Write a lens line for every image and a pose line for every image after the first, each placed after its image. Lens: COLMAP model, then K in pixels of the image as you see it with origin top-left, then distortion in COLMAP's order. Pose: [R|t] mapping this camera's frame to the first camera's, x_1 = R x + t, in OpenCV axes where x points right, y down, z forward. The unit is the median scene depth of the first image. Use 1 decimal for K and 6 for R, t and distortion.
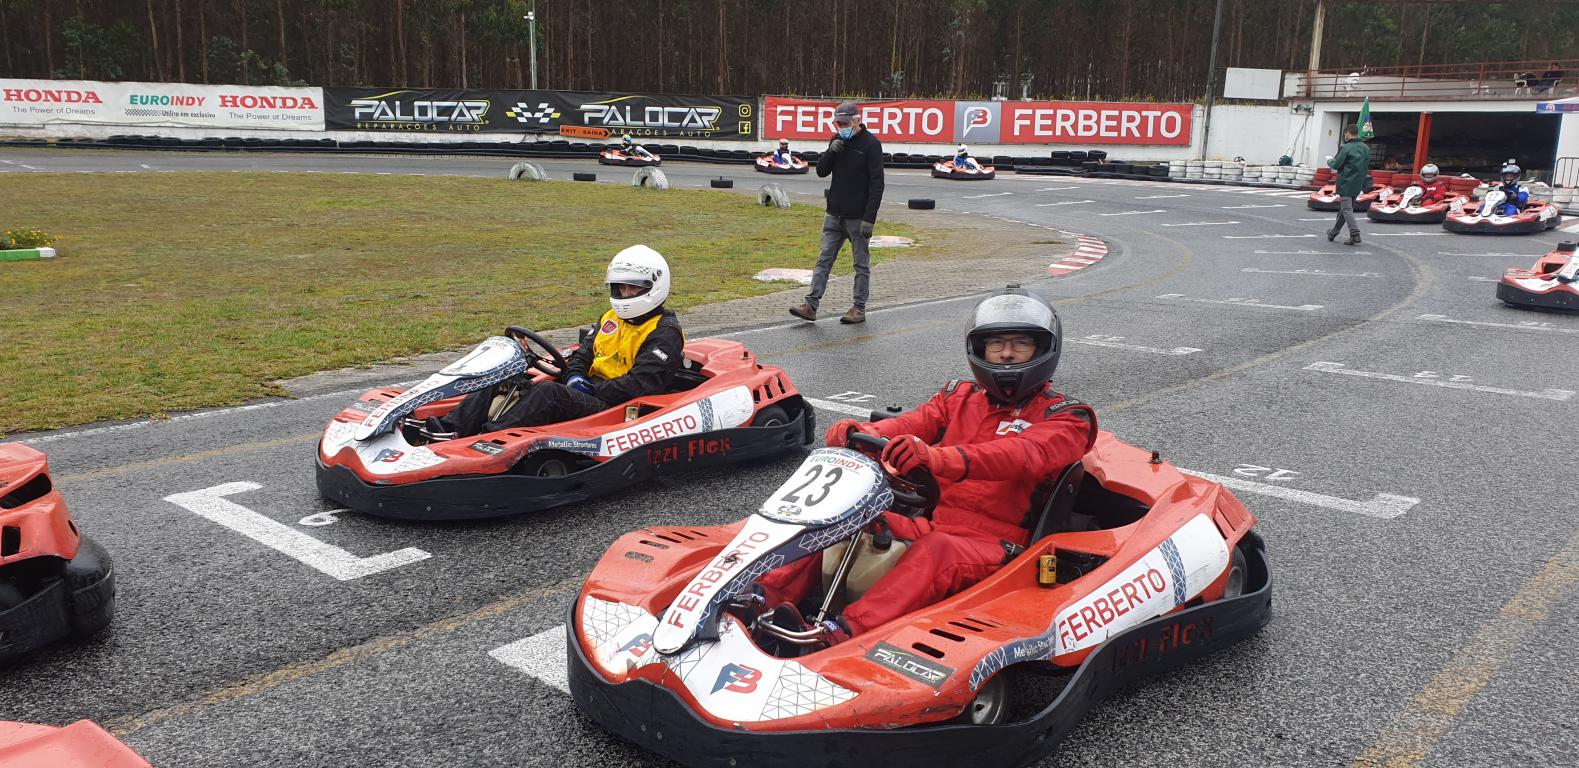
lens RADIAL K [[1229.6, 0, 791.7], [0, 1229.6, 382.2], [0, 0, 1]] dist [0.040854, -0.047659]
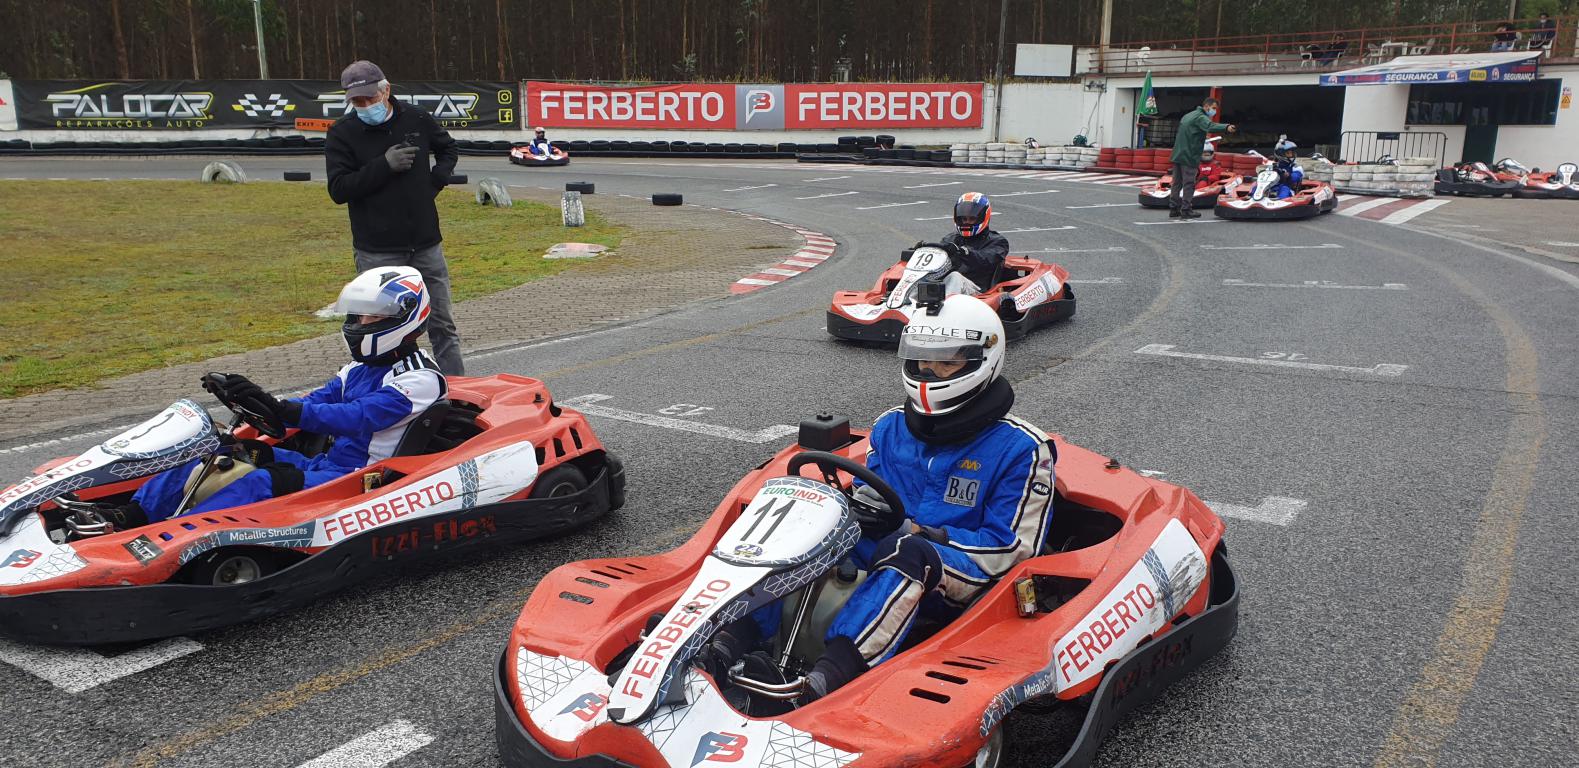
lens RADIAL K [[1229.6, 0, 769.1], [0, 1229.6, 395.5], [0, 0, 1]] dist [0.040854, -0.047659]
pose [[0.993527, -0.044745, 0.104408, 0.050523], [0.042667, 0.998846, 0.022055, -0.012746], [-0.105275, -0.017457, 0.994290, 0.068434]]
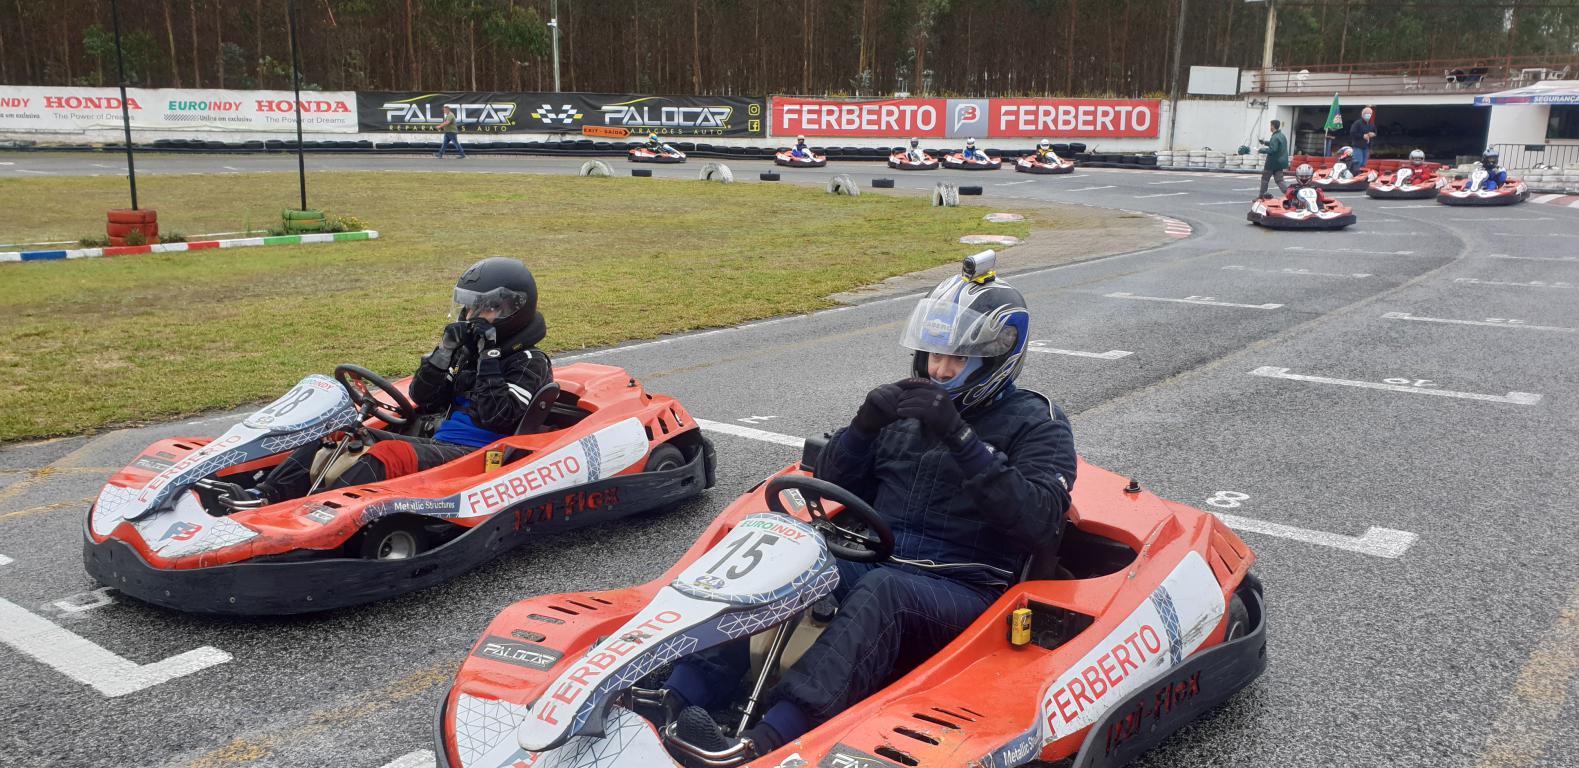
lens RADIAL K [[1229.6, 0, 771.7], [0, 1229.6, 396.0], [0, 0, 1]] dist [0.040854, -0.047659]
pose [[0.997945, -0.024122, 0.059354, -0.092887], [0.023313, 0.999626, 0.014286, 0.015344], [-0.059677, -0.012873, 0.998135, -0.082563]]
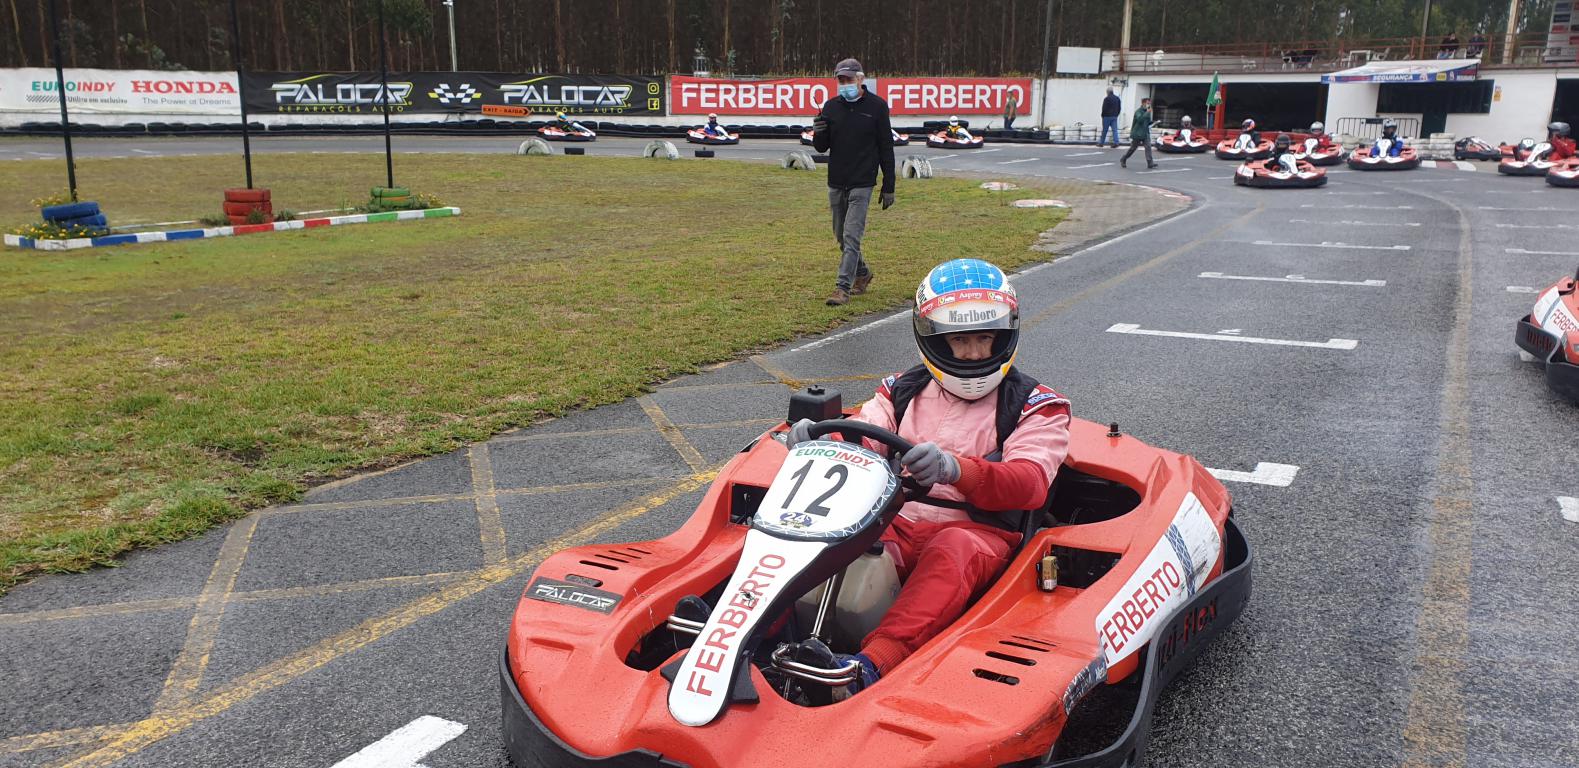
lens RADIAL K [[1229.6, 0, 765.6], [0, 1229.6, 395.2], [0, 0, 1]] dist [0.040854, -0.047659]
pose [[0.975444, -0.065869, 0.210166, -0.189250], [0.059743, 0.997587, 0.035369, 0.018908], [-0.211989, -0.021944, 0.977026, -0.100753]]
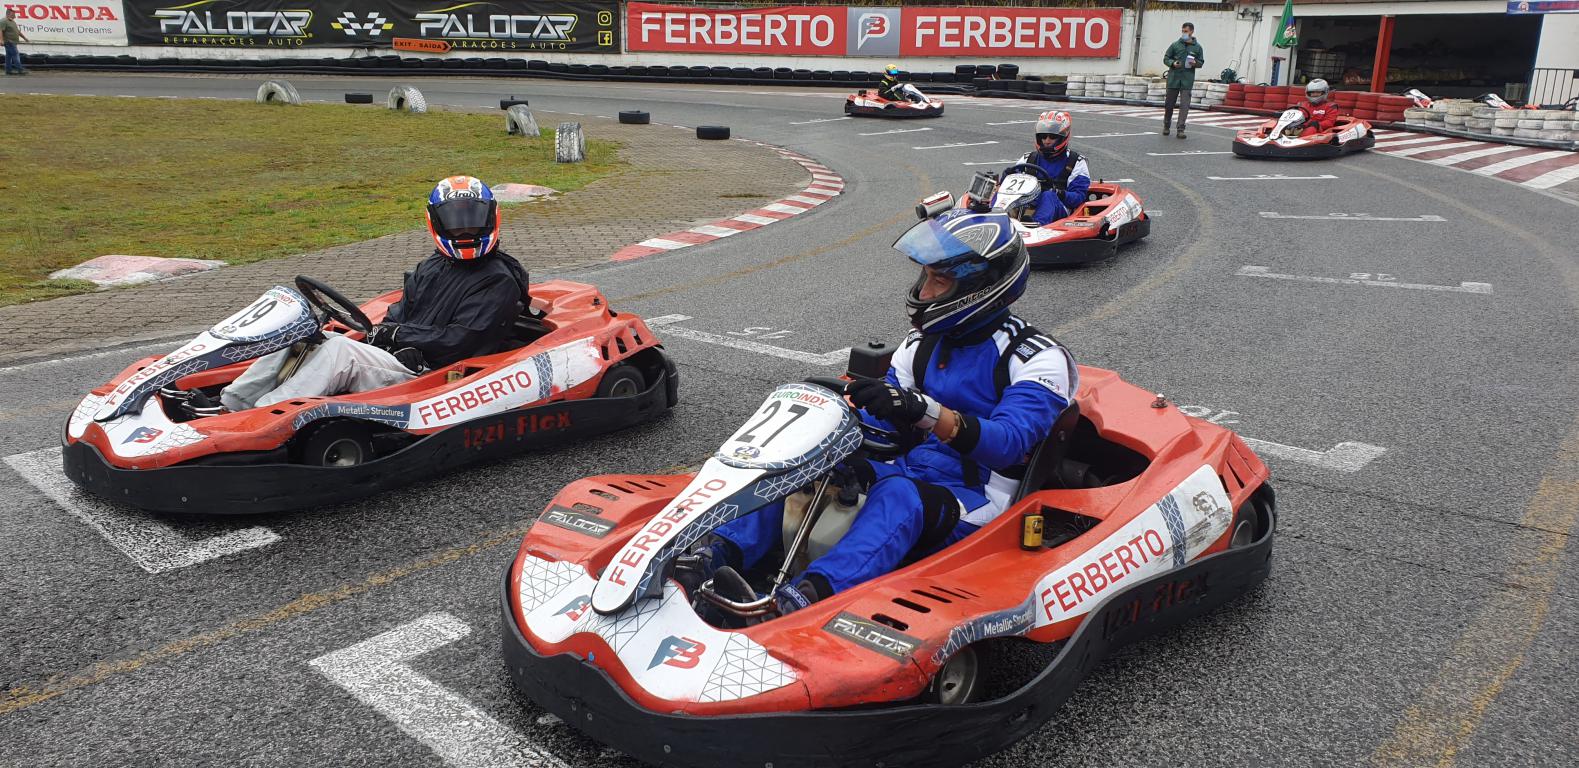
lens RADIAL K [[1229.6, 0, 781.6], [0, 1229.6, 382.9], [0, 0, 1]] dist [0.040854, -0.047659]
pose [[0.999806, -0.002191, -0.019598, 0.102826], [0.003480, 0.997816, 0.065967, -0.021825], [0.019411, -0.066022, 0.997629, 0.117988]]
